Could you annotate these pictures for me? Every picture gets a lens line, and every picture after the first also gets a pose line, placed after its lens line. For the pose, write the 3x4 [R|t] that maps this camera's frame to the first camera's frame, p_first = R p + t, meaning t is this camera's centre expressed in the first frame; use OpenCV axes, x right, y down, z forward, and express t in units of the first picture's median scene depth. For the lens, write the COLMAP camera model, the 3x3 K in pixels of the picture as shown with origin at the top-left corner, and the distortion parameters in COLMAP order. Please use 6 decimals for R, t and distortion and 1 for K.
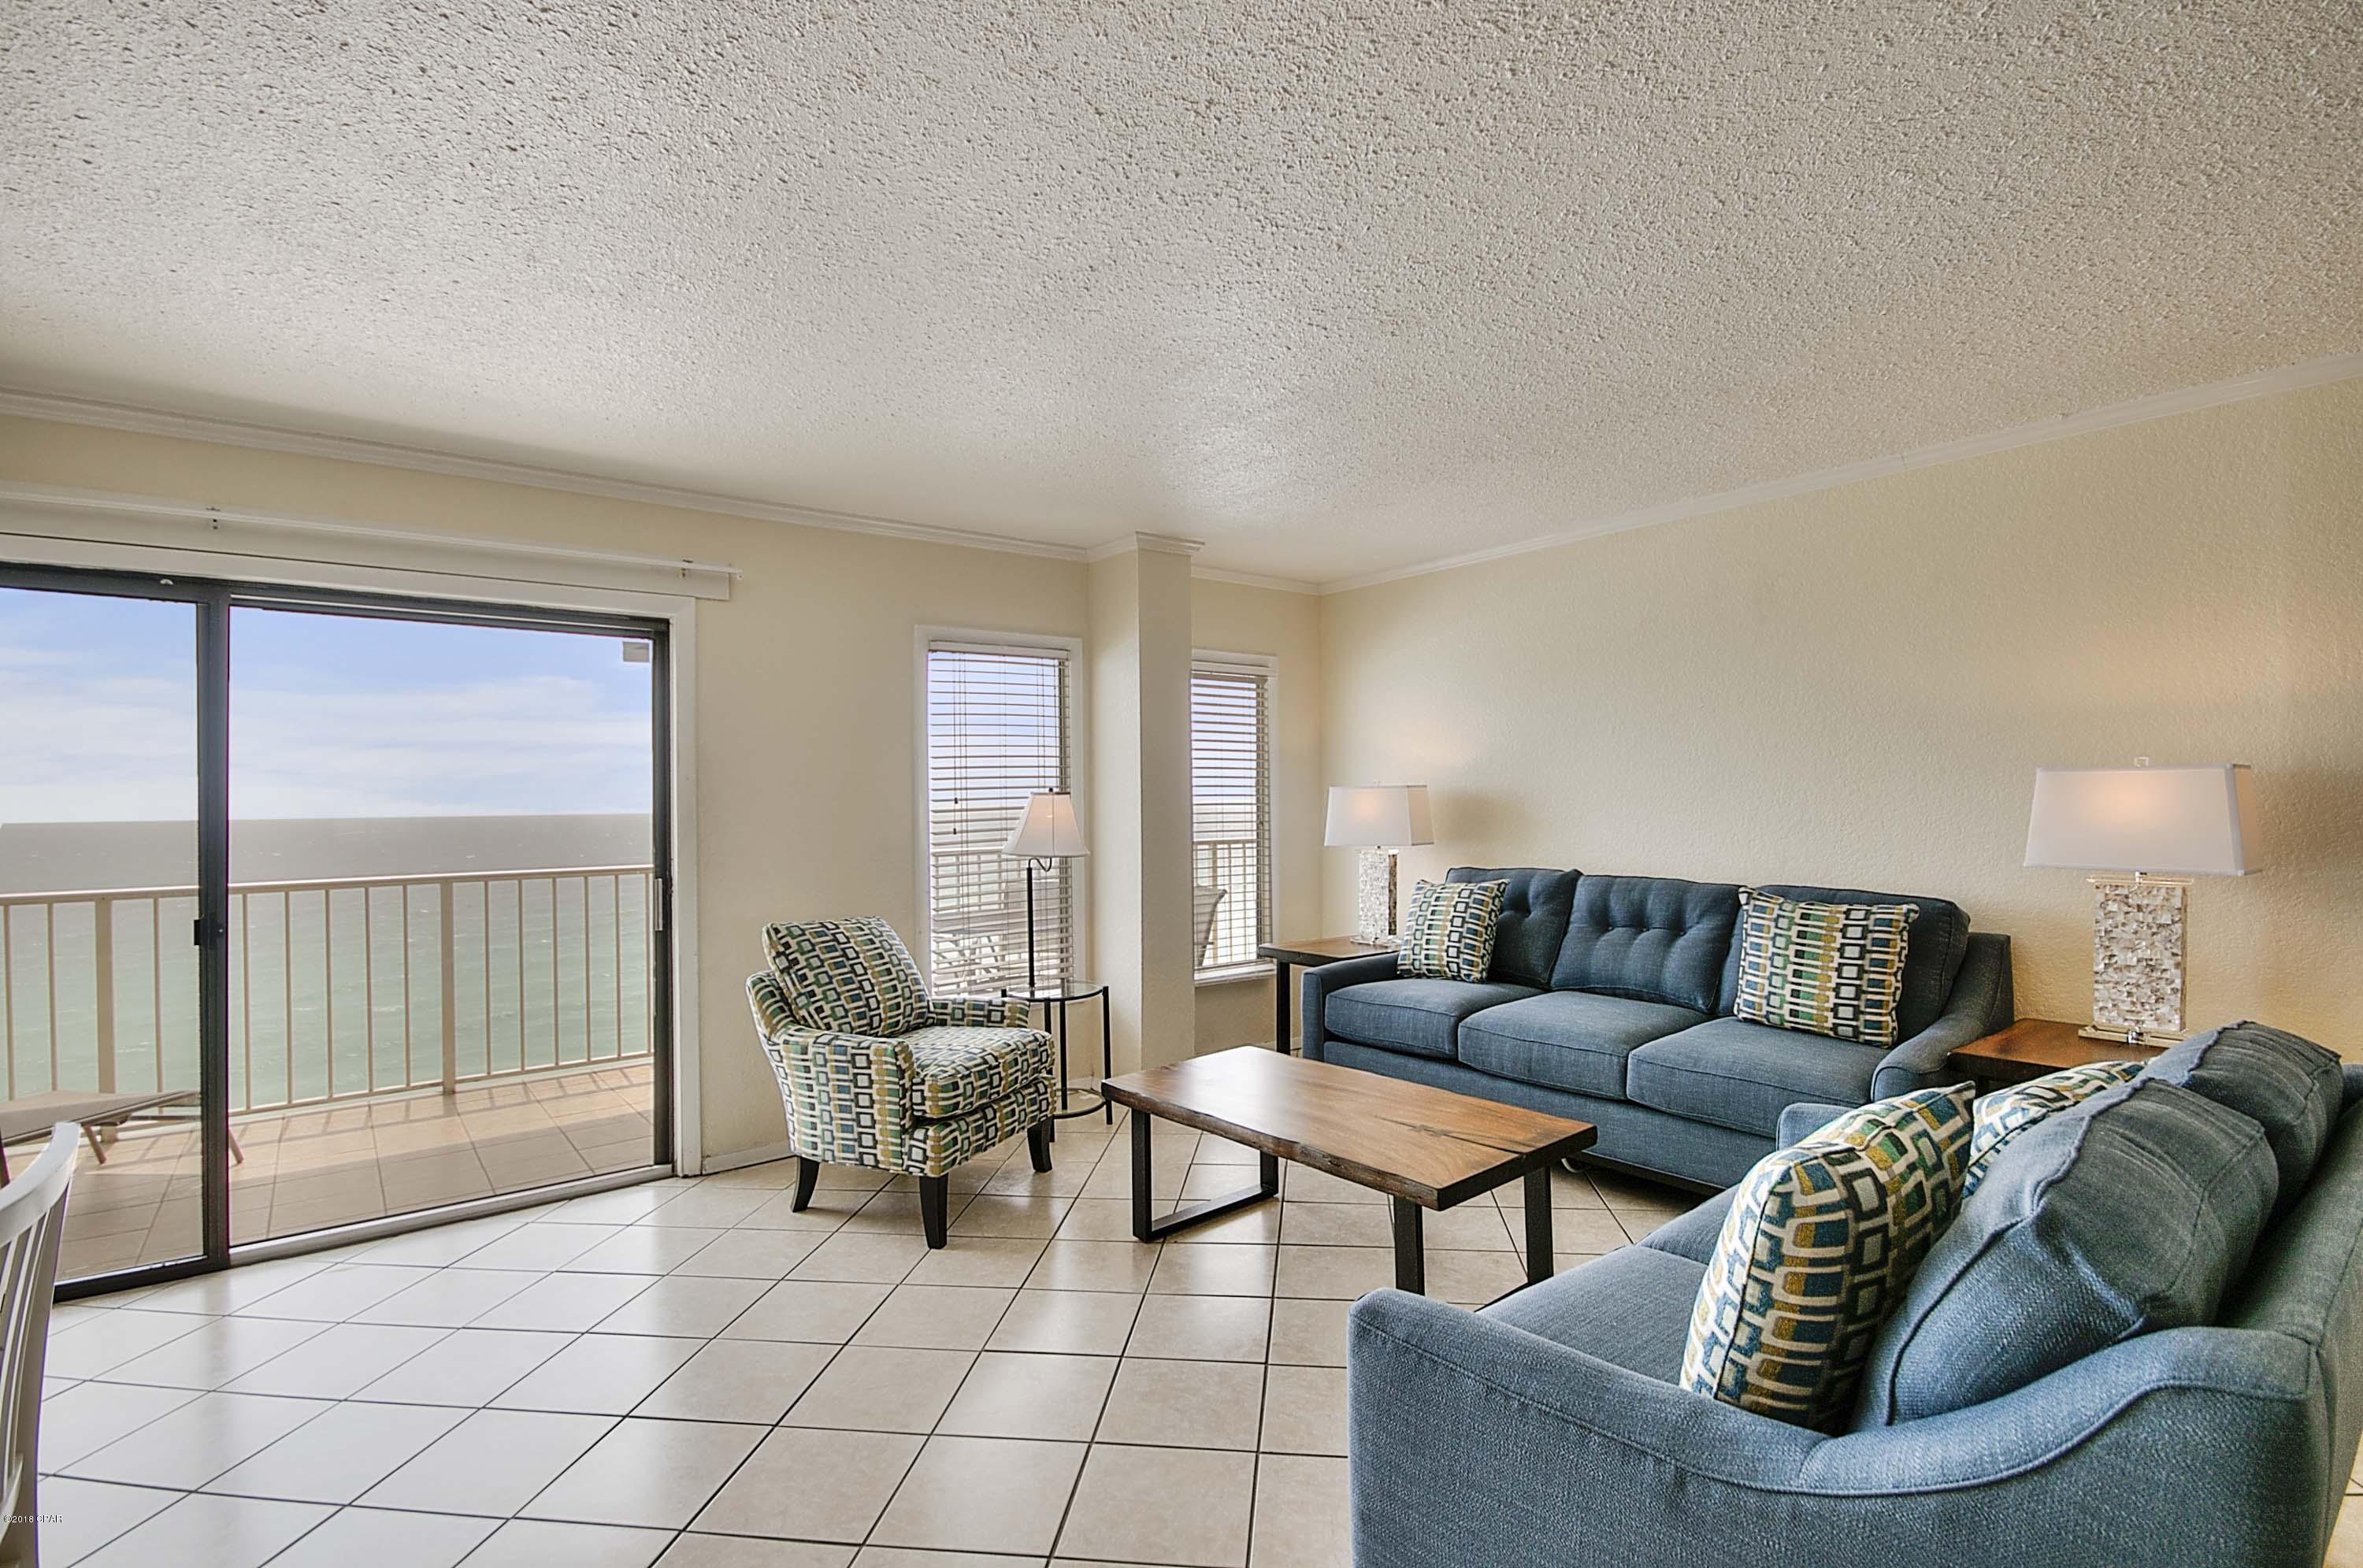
lens RADIAL K [[1101.8, 0, 1181.5], [0, 1101.8, 784.0], [0, 0, 1]] dist [-0.005093, -0.000227]
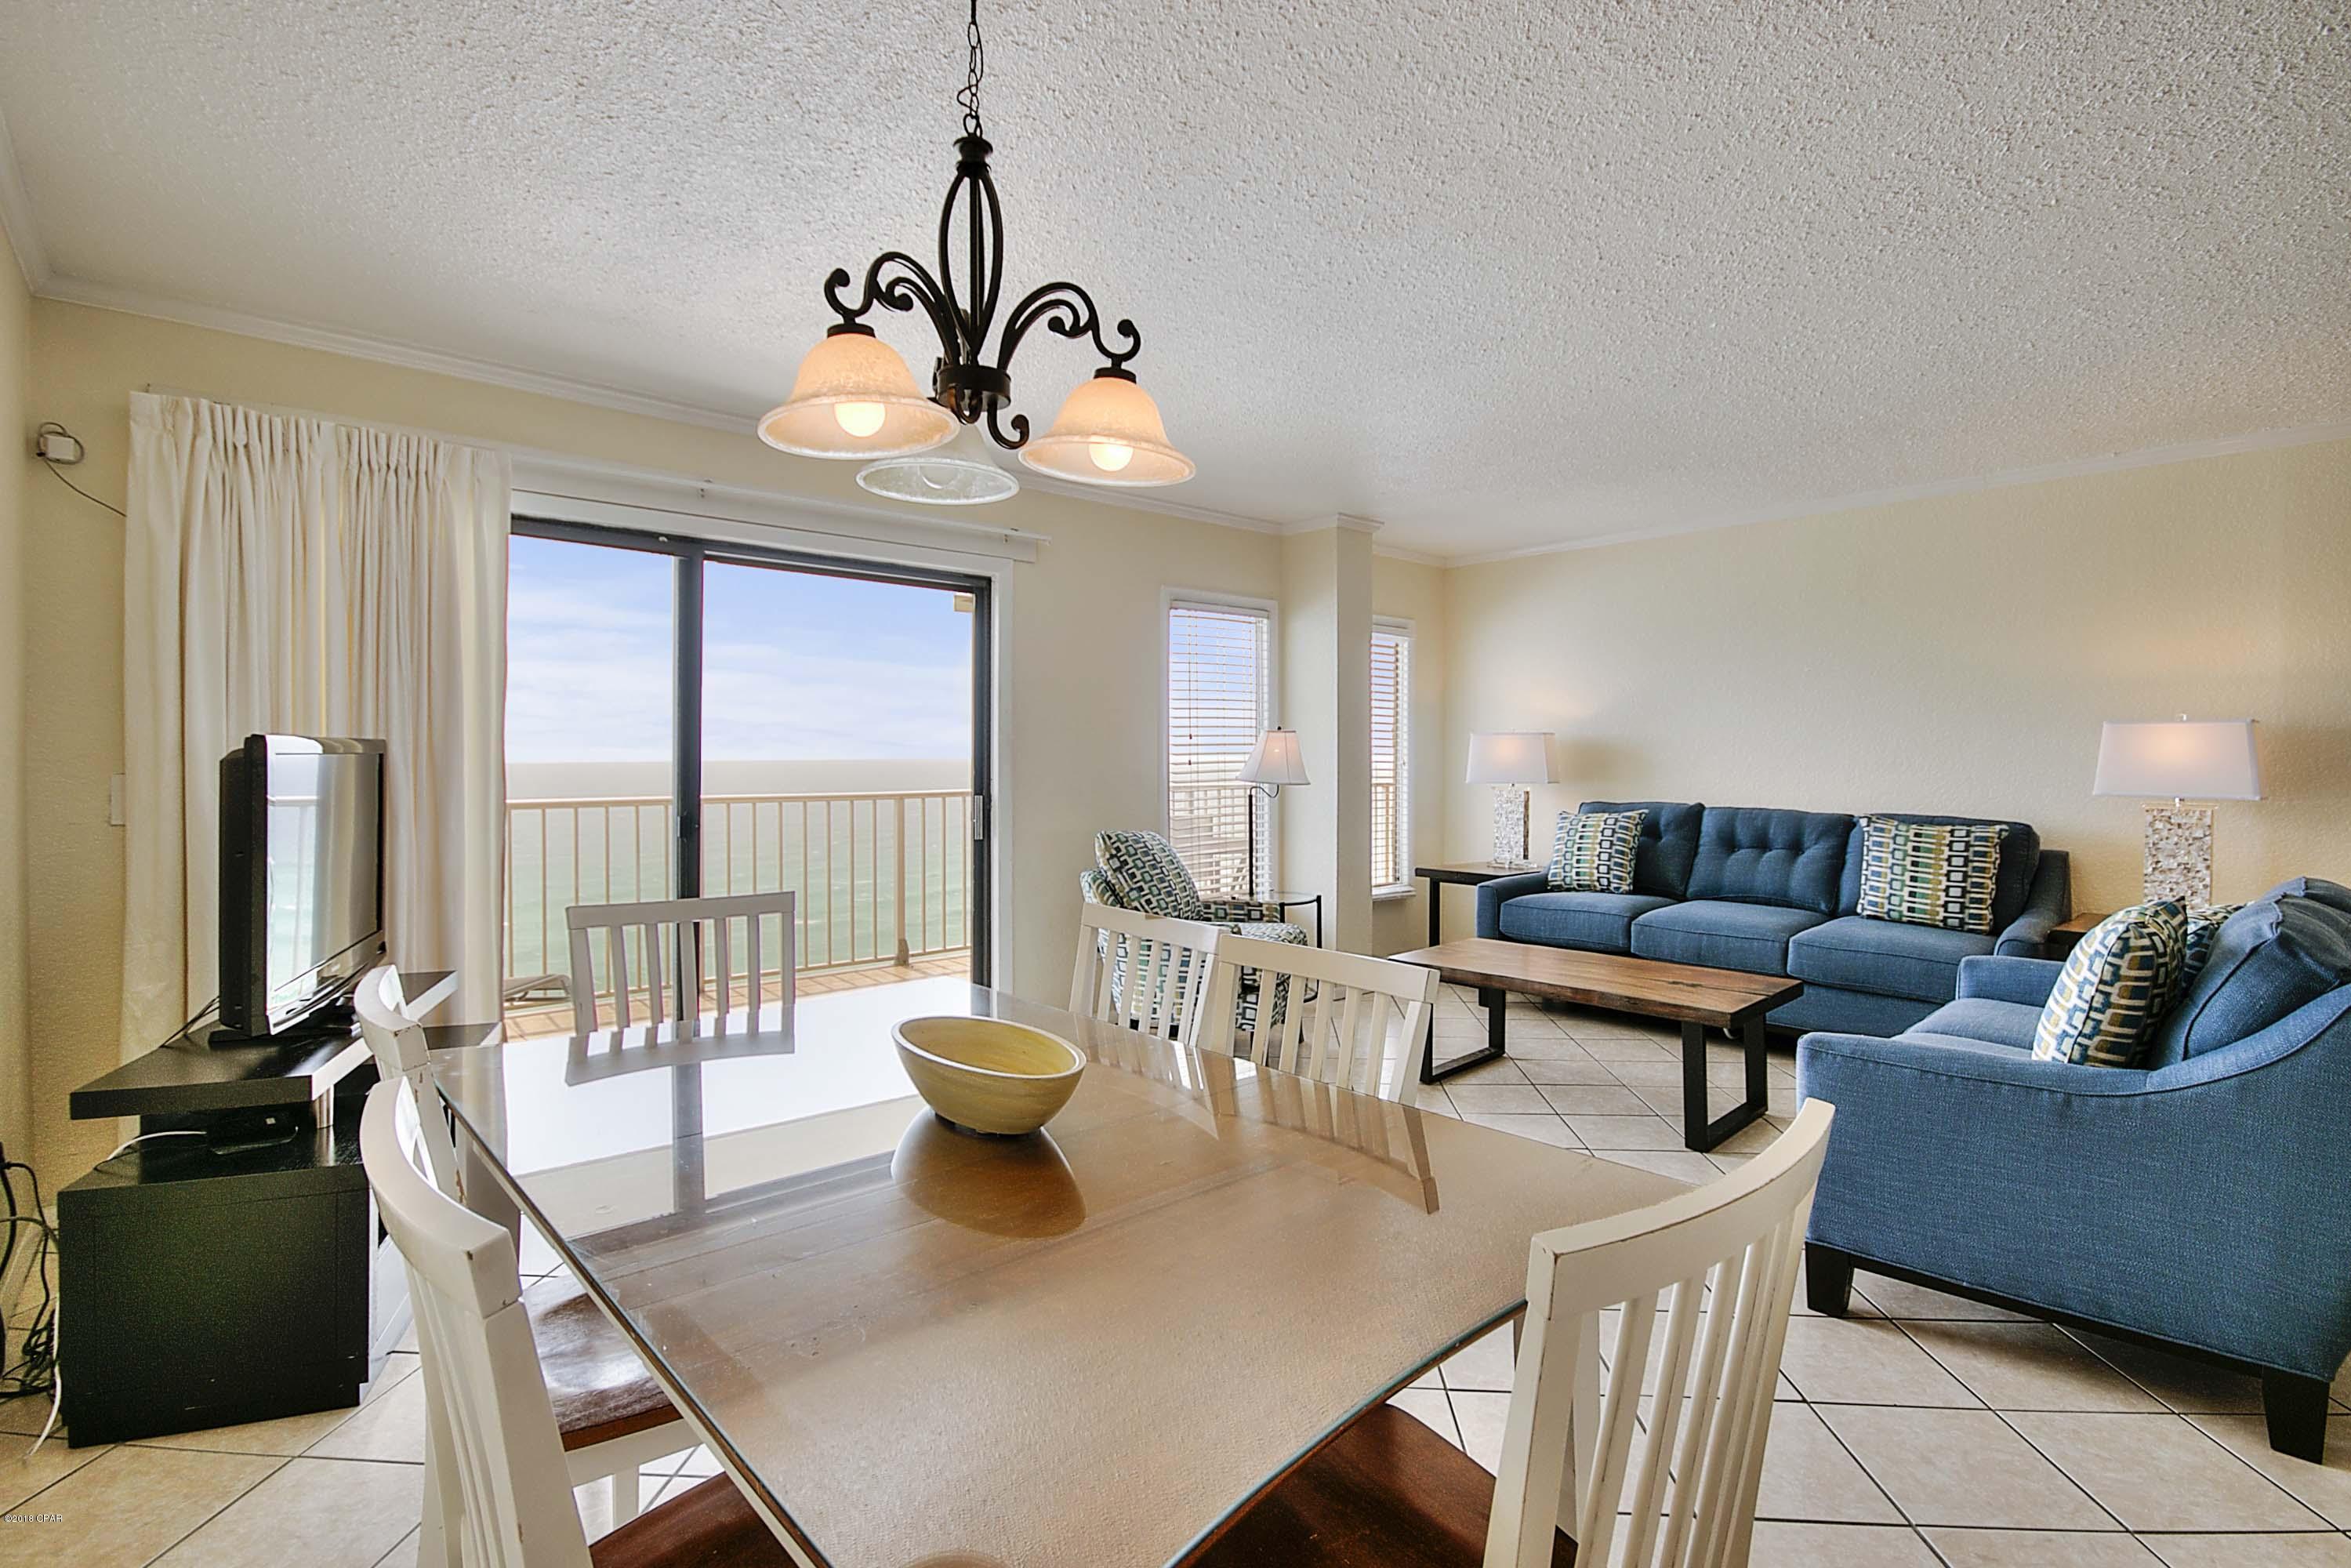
lens RADIAL K [[1116.5, 0, 1178.3], [0, 1116.5, 735.4], [0, 0, 1]] dist [0.000172, -0.006110]
pose [[0.997611, 0.018280, 0.066620, -0.388619], [-0.017905, 0.999820, -0.006218, 0.028029], [-0.066721, 0.005010, 0.997759, -0.245835]]
